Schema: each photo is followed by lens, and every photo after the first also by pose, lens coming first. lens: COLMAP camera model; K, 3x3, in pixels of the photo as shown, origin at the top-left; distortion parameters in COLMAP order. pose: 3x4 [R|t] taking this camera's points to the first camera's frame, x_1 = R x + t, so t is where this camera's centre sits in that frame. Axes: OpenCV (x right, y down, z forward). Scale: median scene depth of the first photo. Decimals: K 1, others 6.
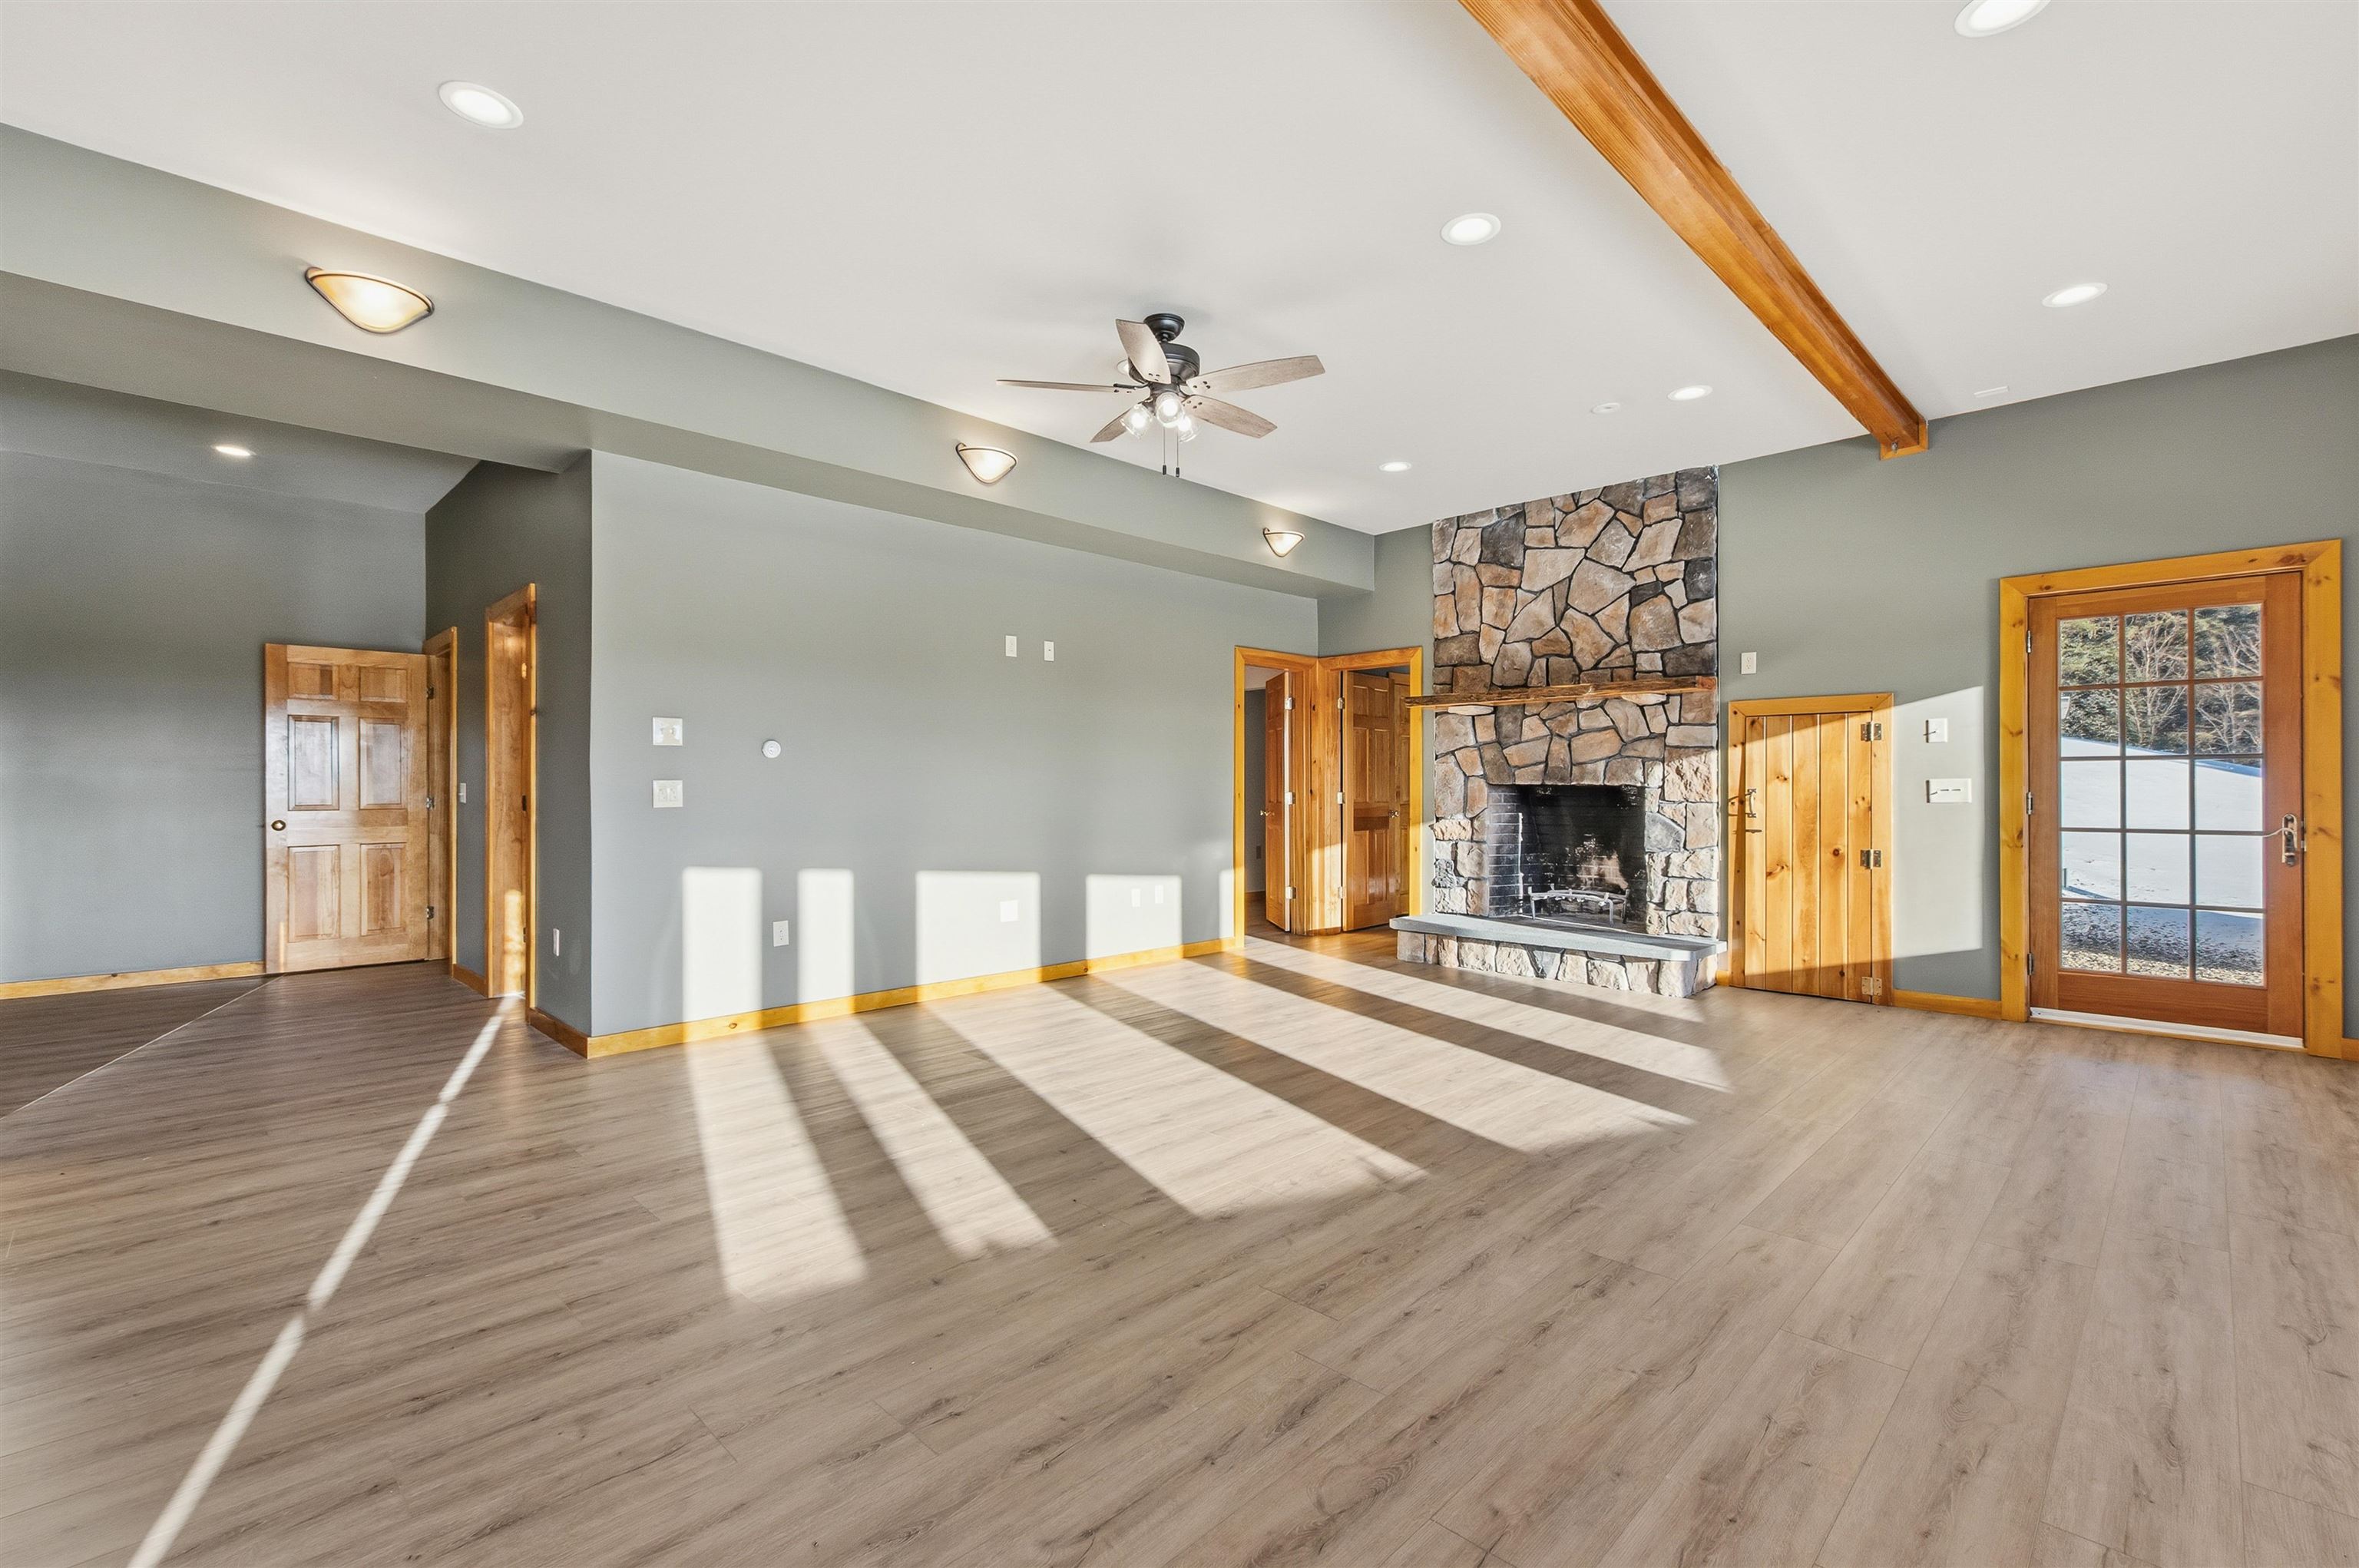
lens RADIAL K [[1024.6, 0, 1182.3], [0, 1024.6, 790.7], [0, 0, 1]] dist [0.004188, -0.000106]
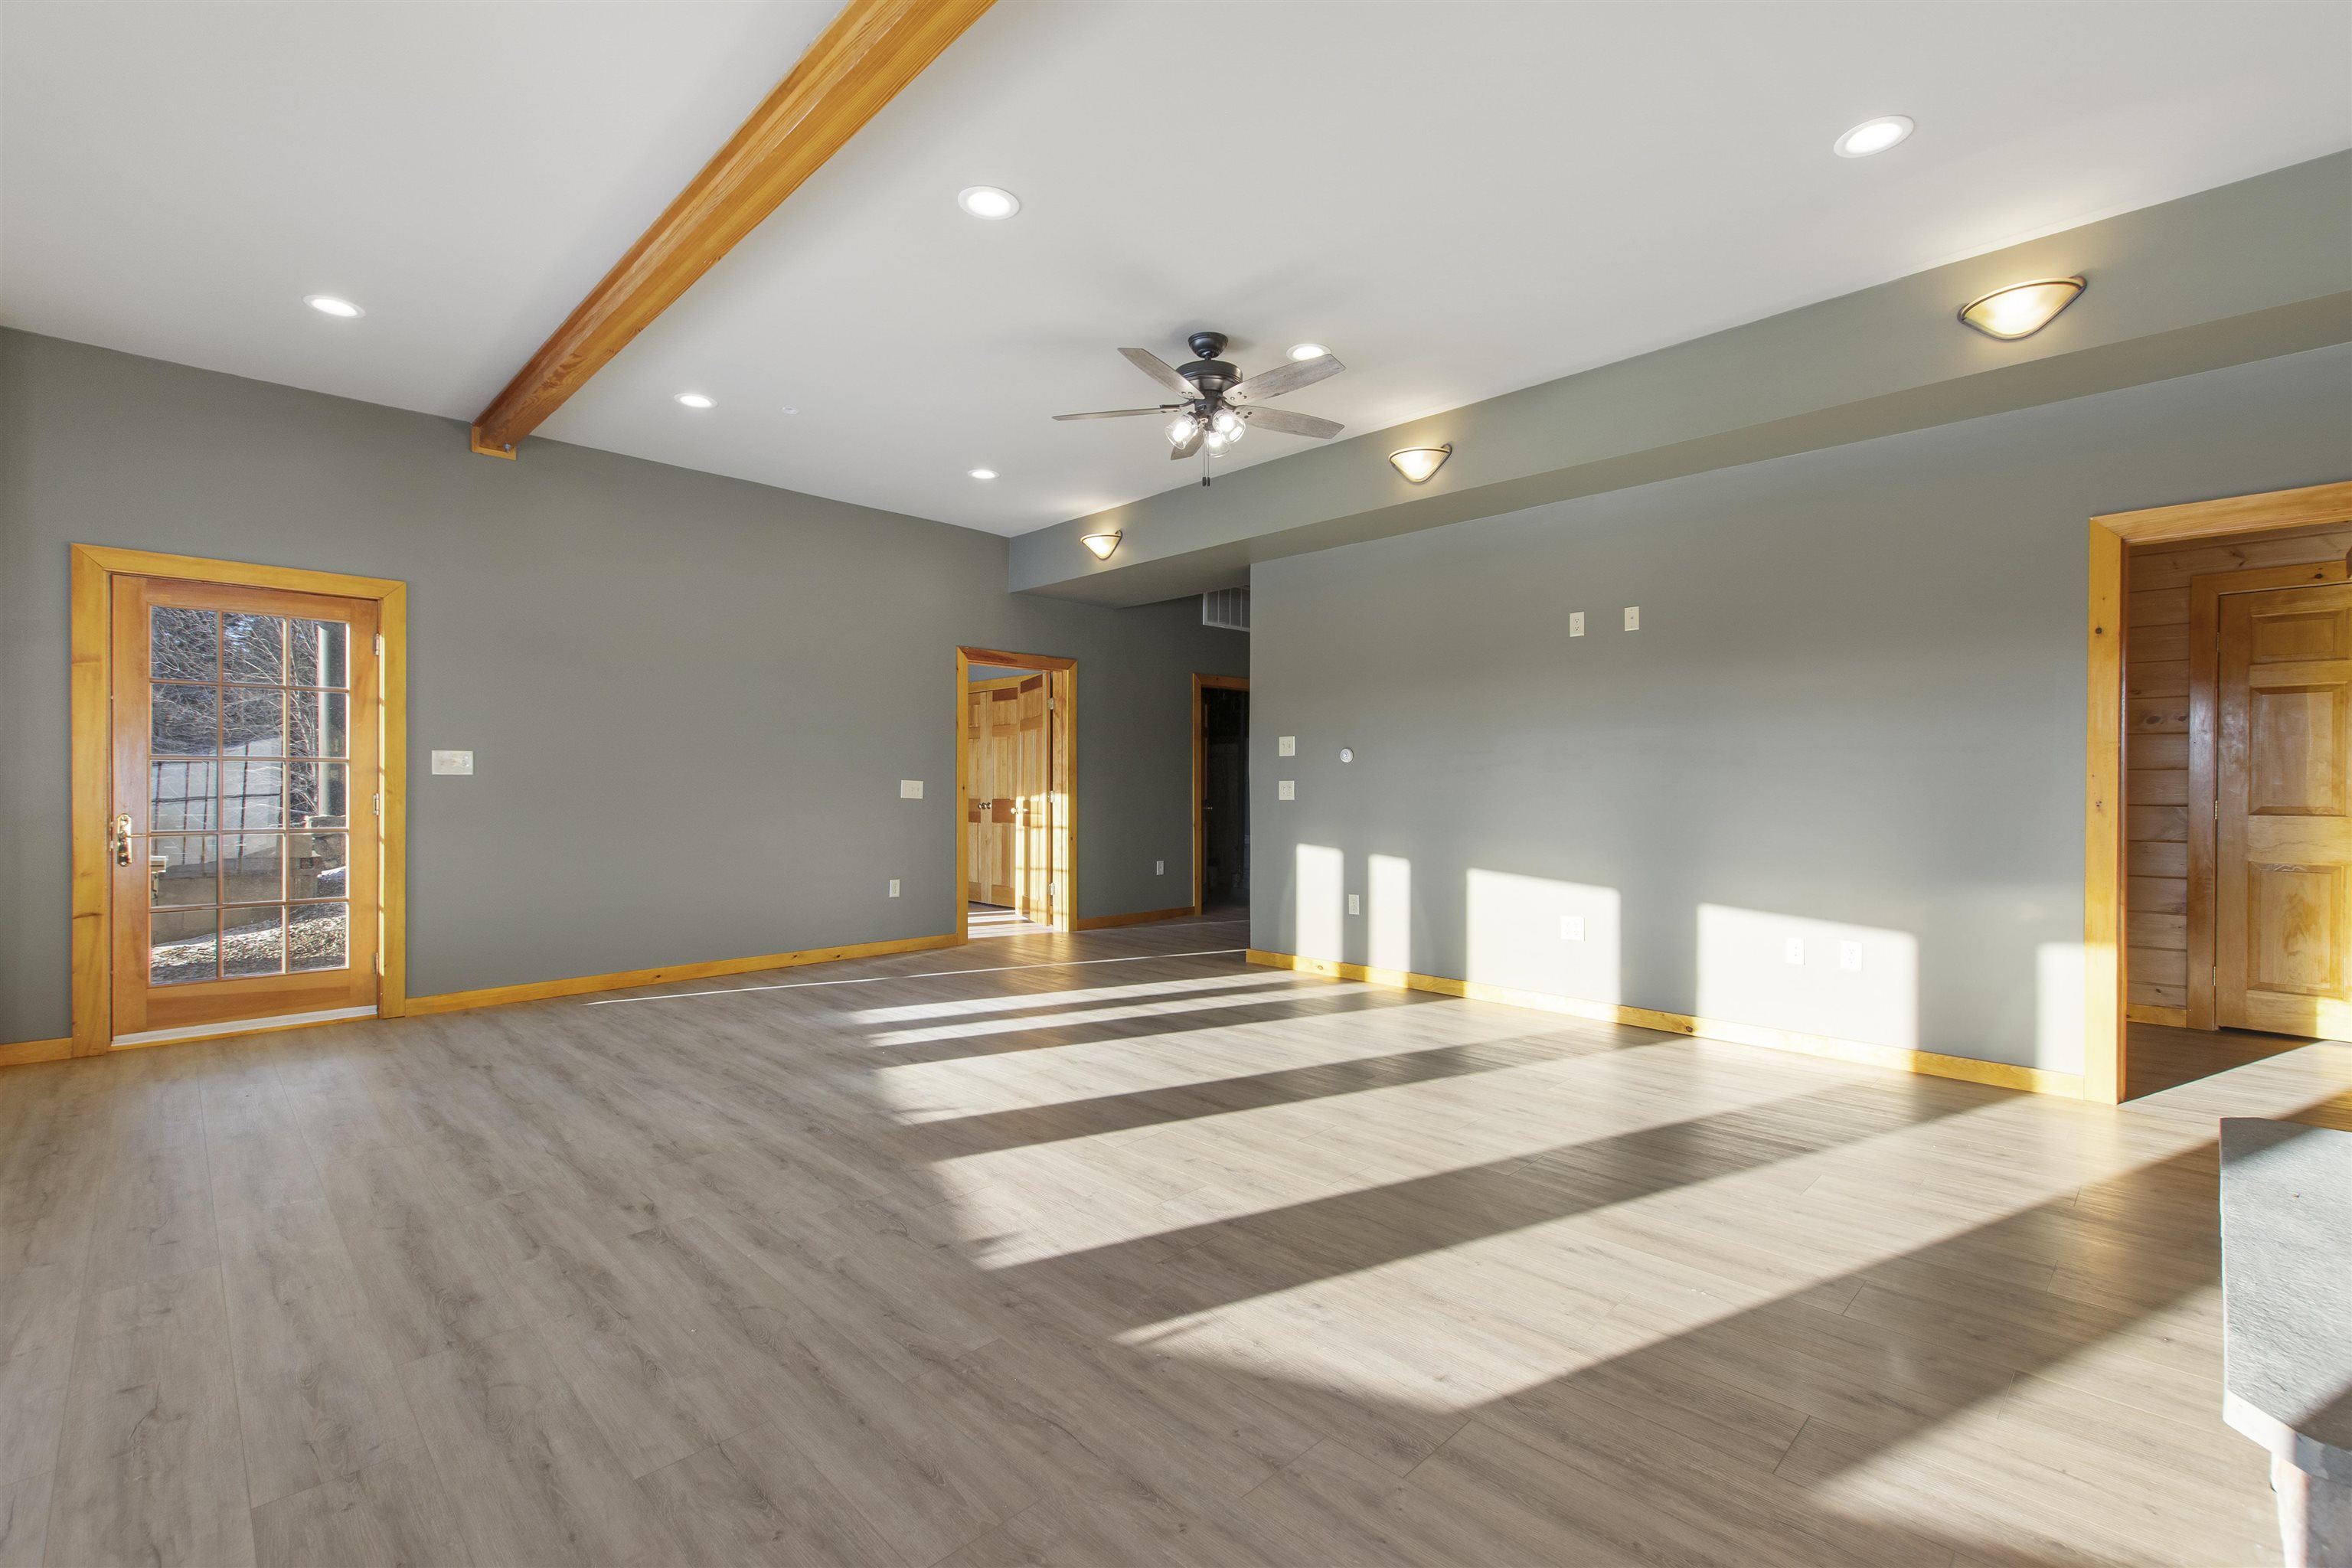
lens RADIAL K [[1021.6, 0, 1178.8], [0, 1021.6, 790.7], [0, 0, 1]] dist [0.004188, -0.000106]
pose [[-0.005185, 0.005829, -0.999970, 0.793443], [-0.007780, 0.999953, 0.005870, -0.003338], [0.999956, 0.007810, -0.005140, 0.758318]]
